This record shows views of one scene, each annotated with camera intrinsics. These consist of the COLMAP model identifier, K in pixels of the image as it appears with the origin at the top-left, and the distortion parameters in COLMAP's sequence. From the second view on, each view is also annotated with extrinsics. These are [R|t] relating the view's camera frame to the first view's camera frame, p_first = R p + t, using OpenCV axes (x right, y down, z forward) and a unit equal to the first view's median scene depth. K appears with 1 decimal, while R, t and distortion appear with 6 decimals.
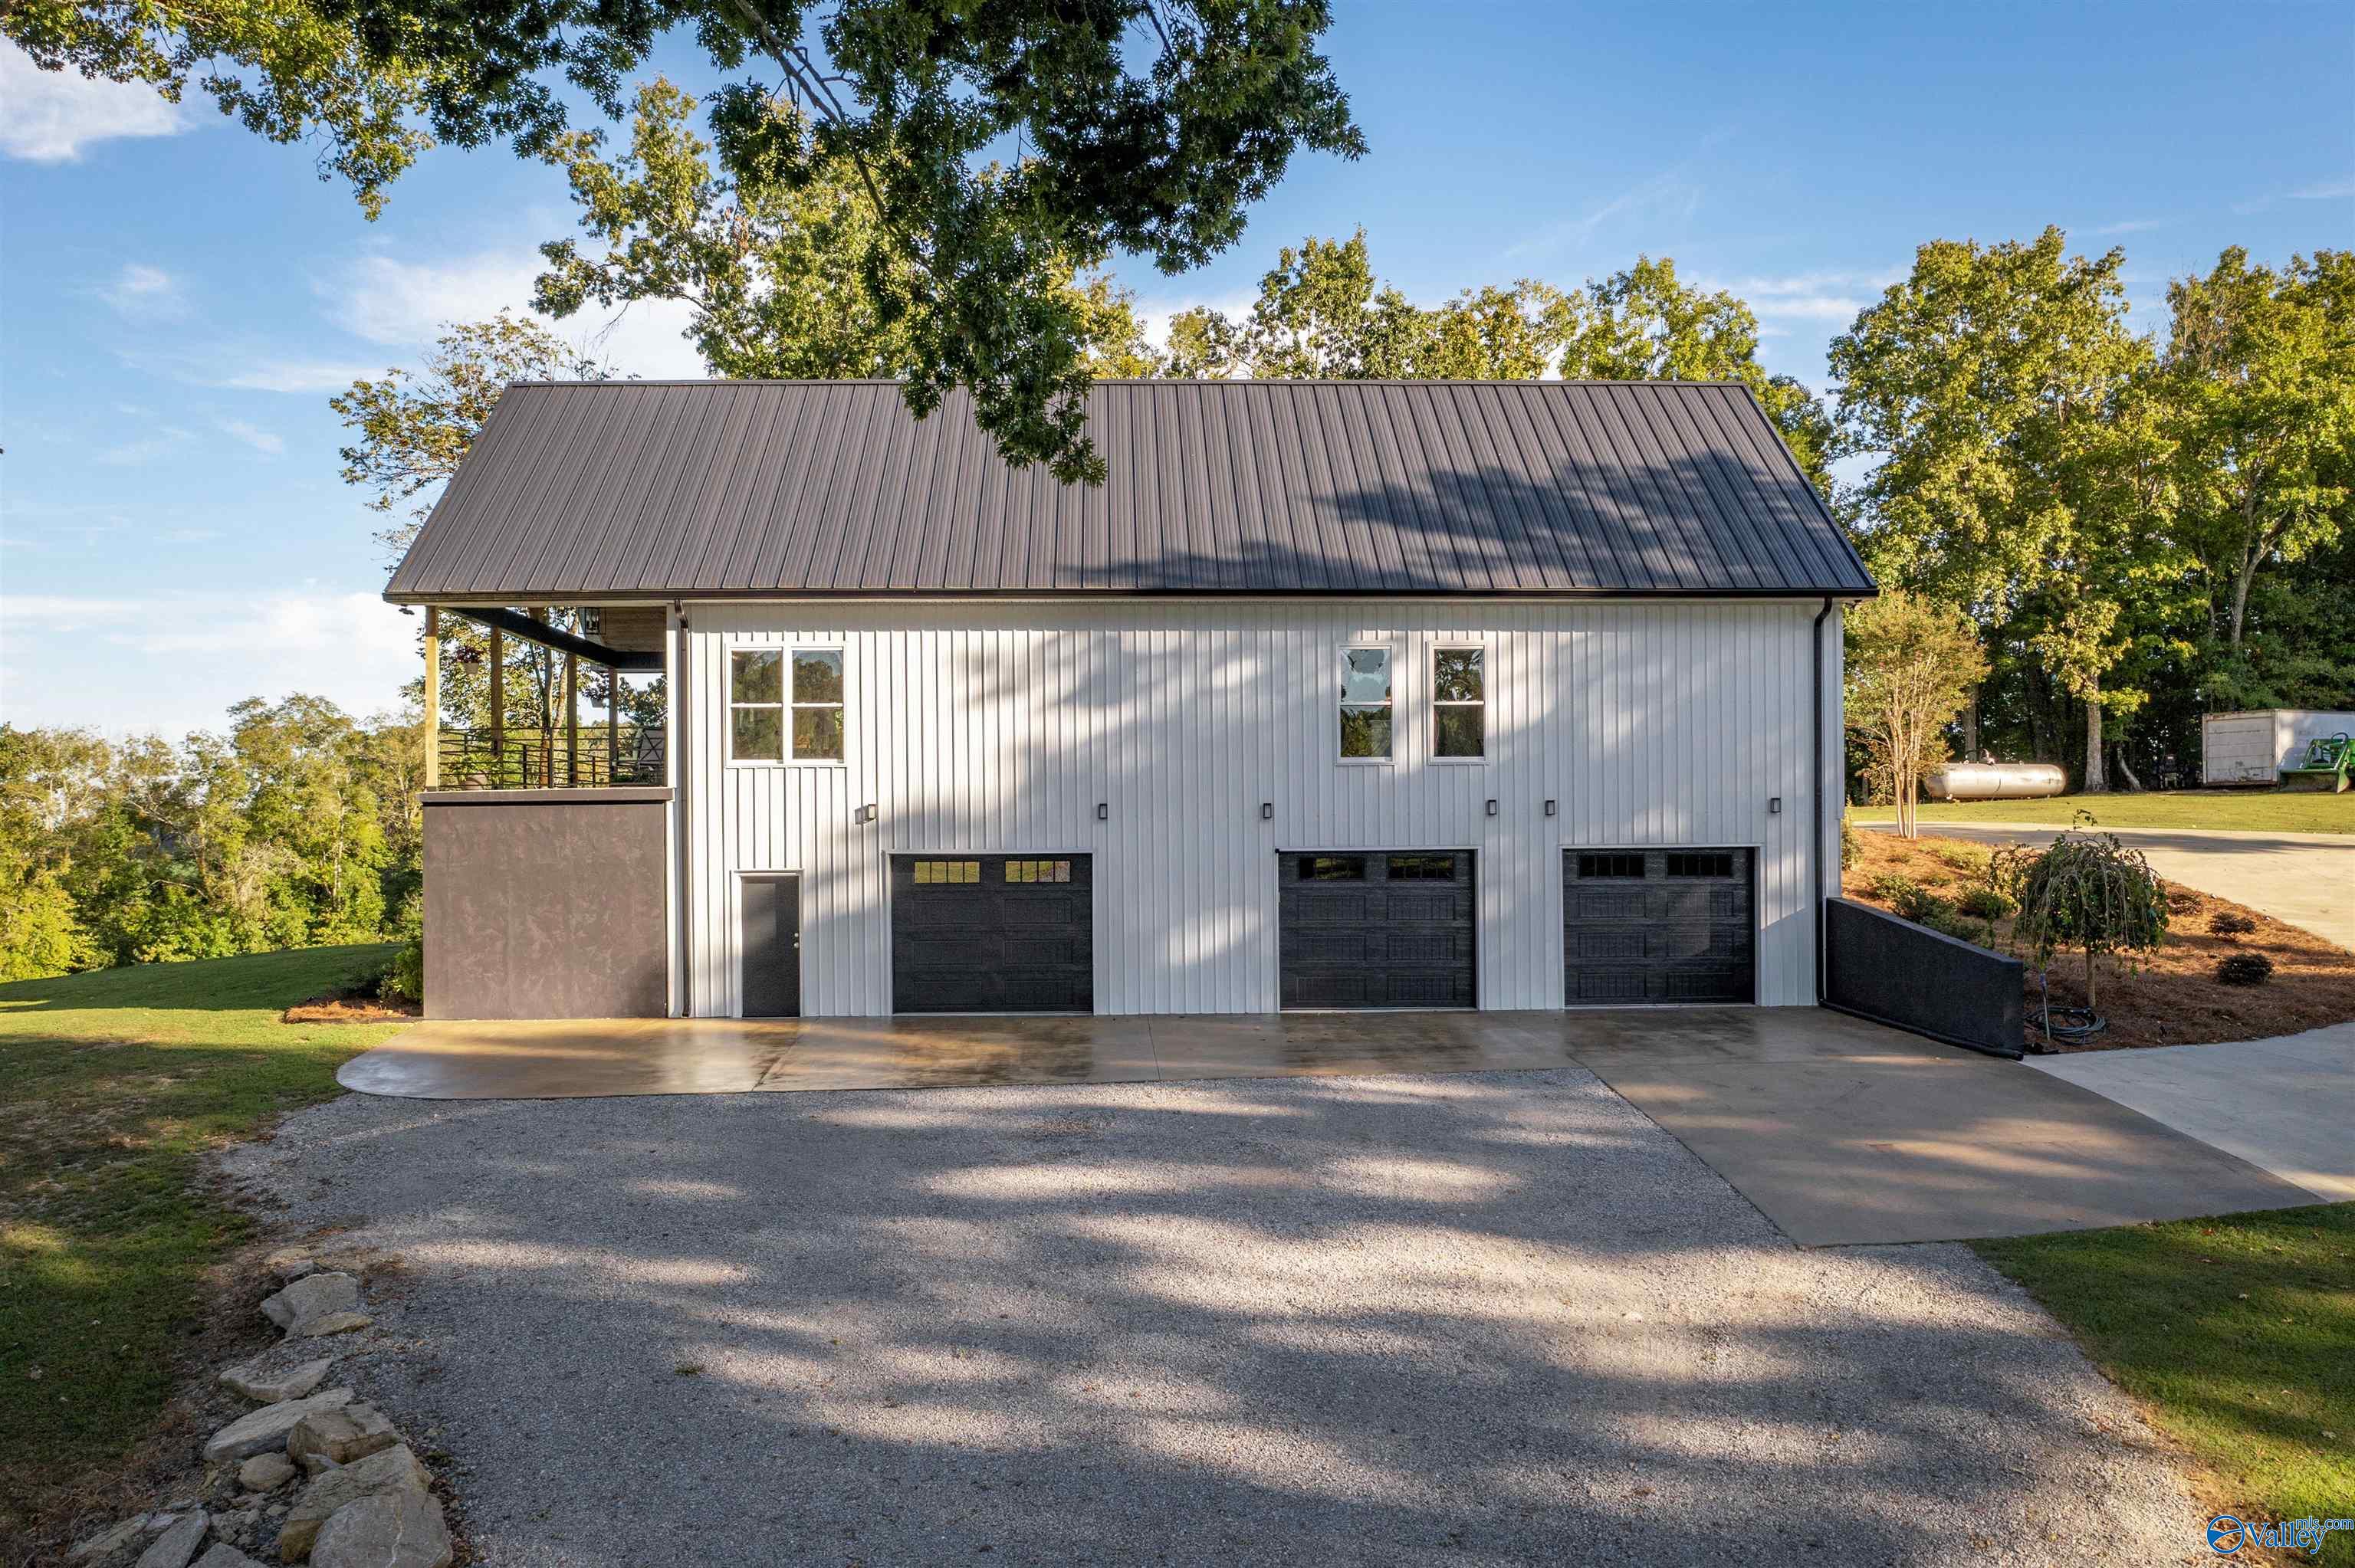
lens RADIAL K [[1875.9, 0, 1177.1], [0, 1875.9, 793.4], [0, 0, 1]] dist [-0.003038, -0.000346]
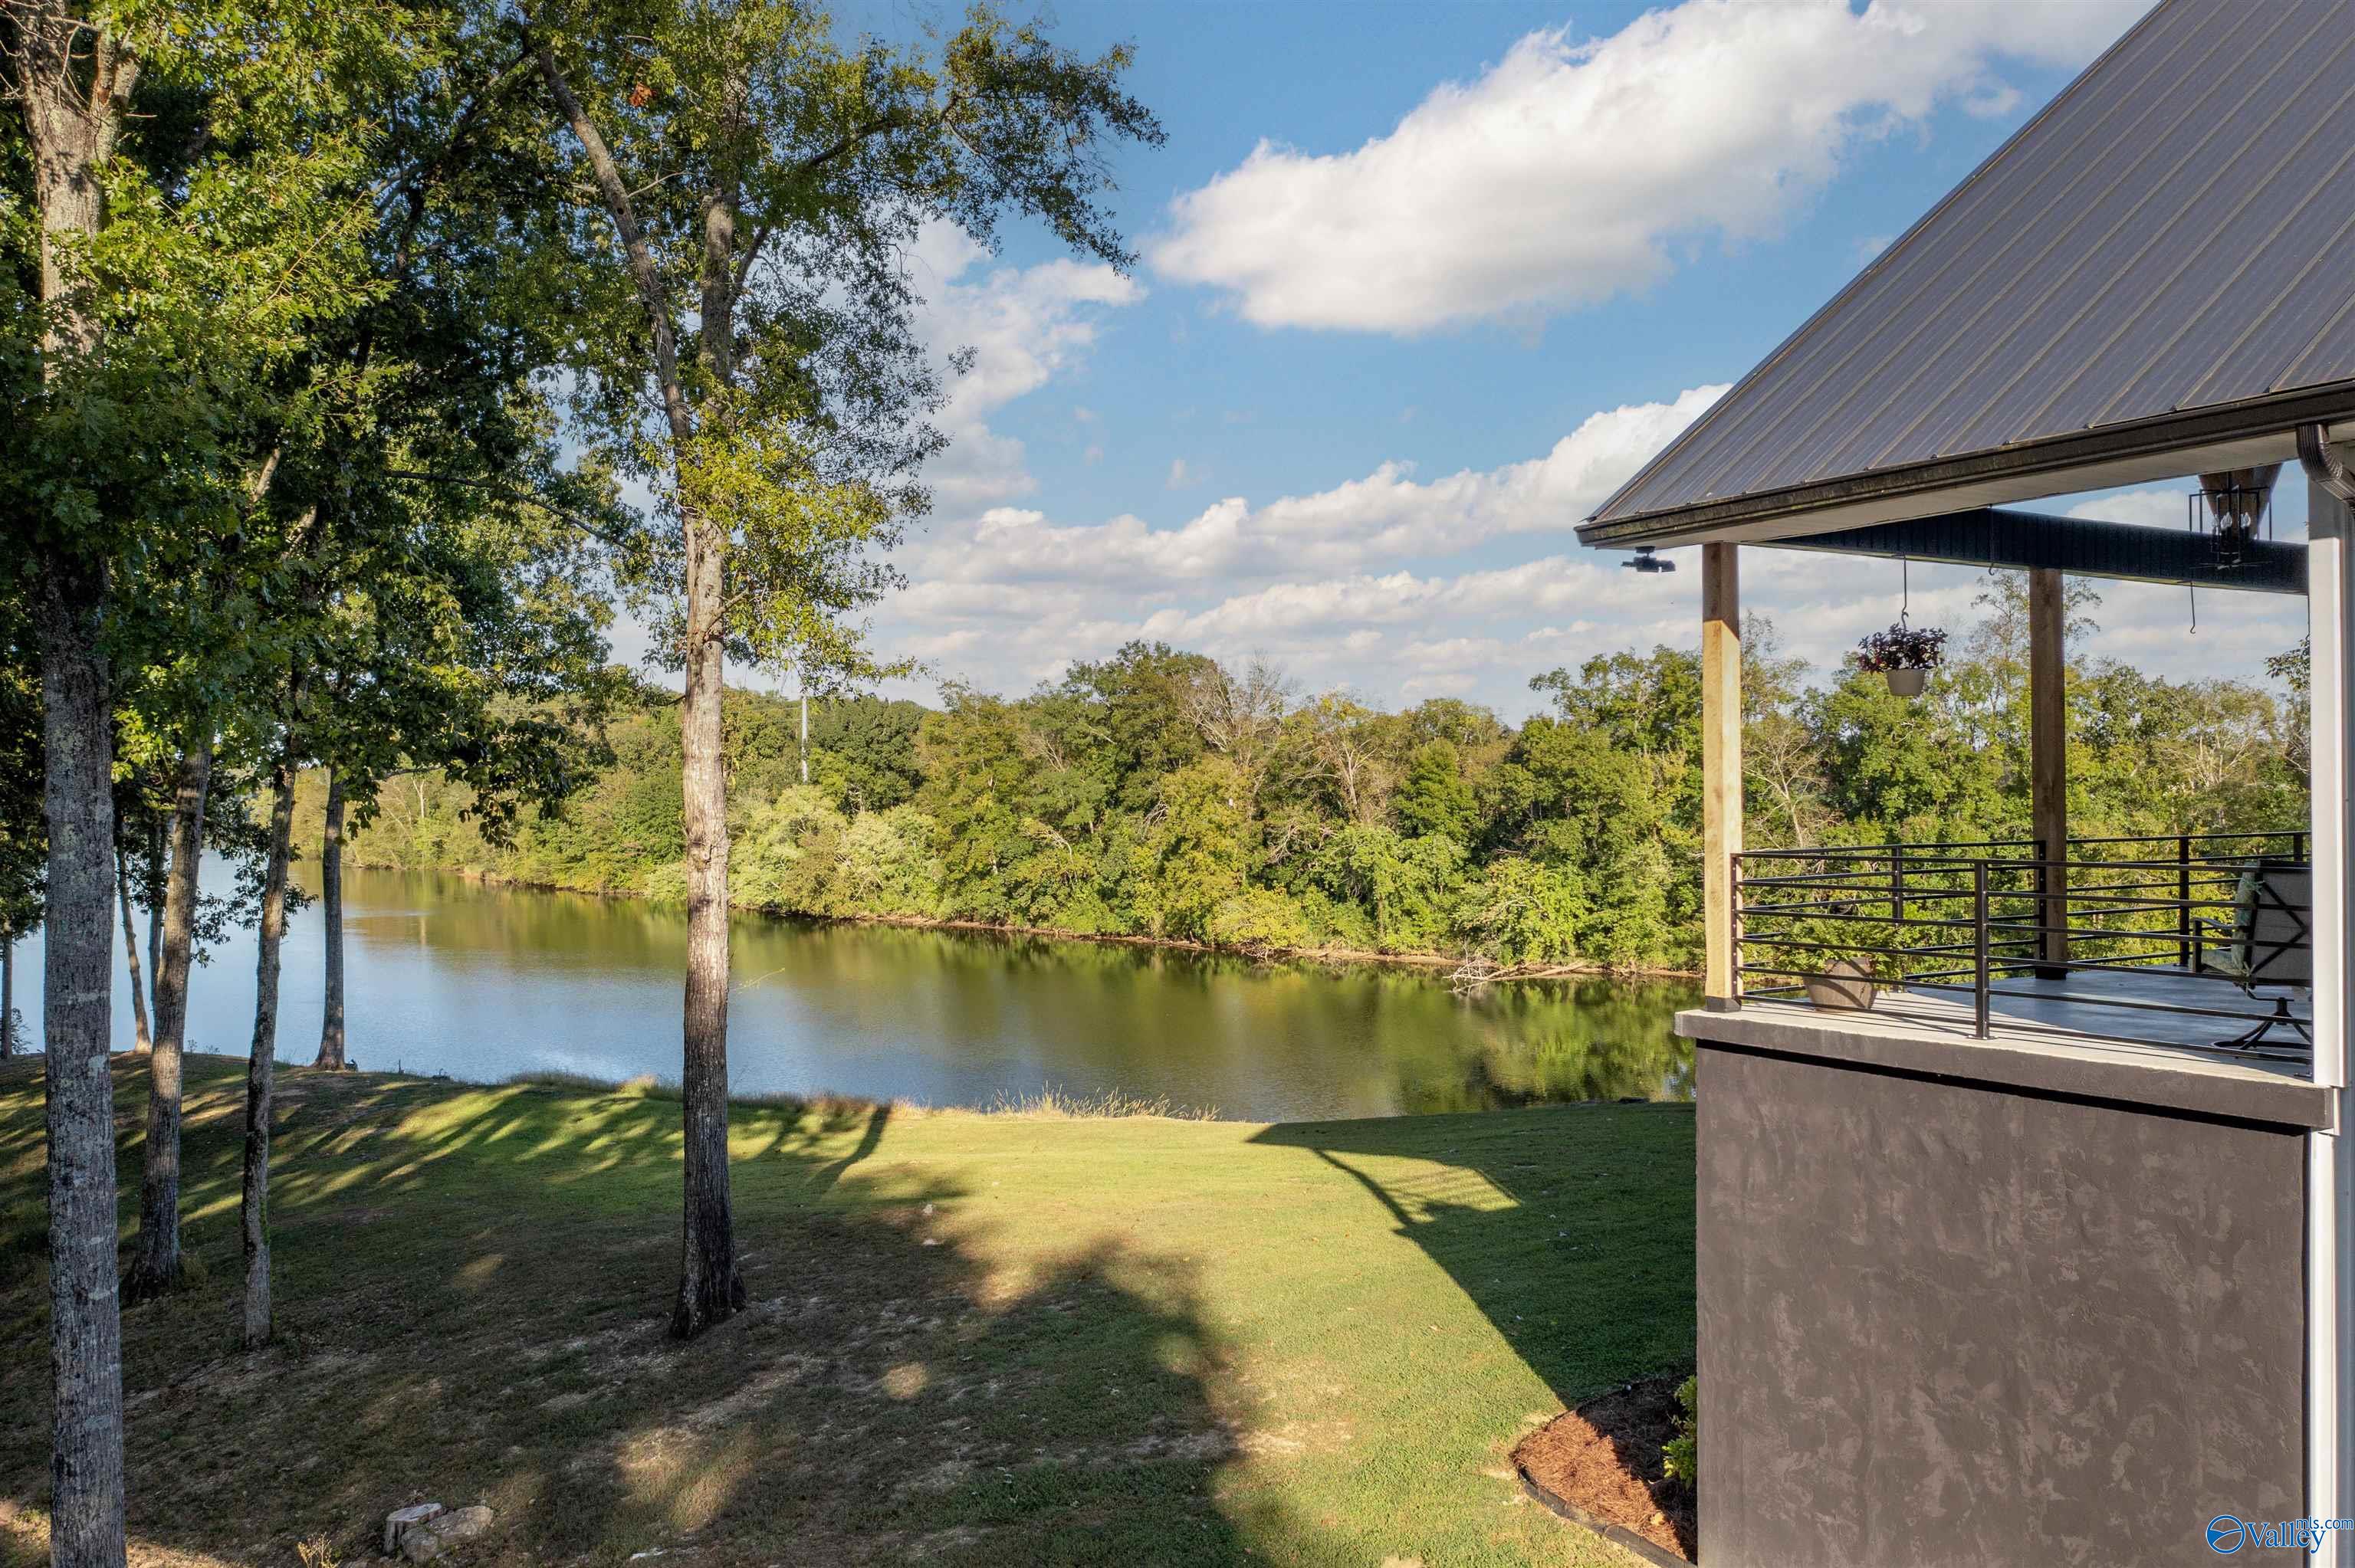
lens RADIAL K [[1875.9, 0, 1182.3], [0, 1875.9, 787.9], [0, 0, 1]] dist [-0.003038, -0.000346]
pose [[0.469596, 0.006267, -0.882859, -0.098753], [0.021474, 0.999598, 0.018518, -0.058065], [0.882620, -0.027654, 0.469273, 0.712997]]
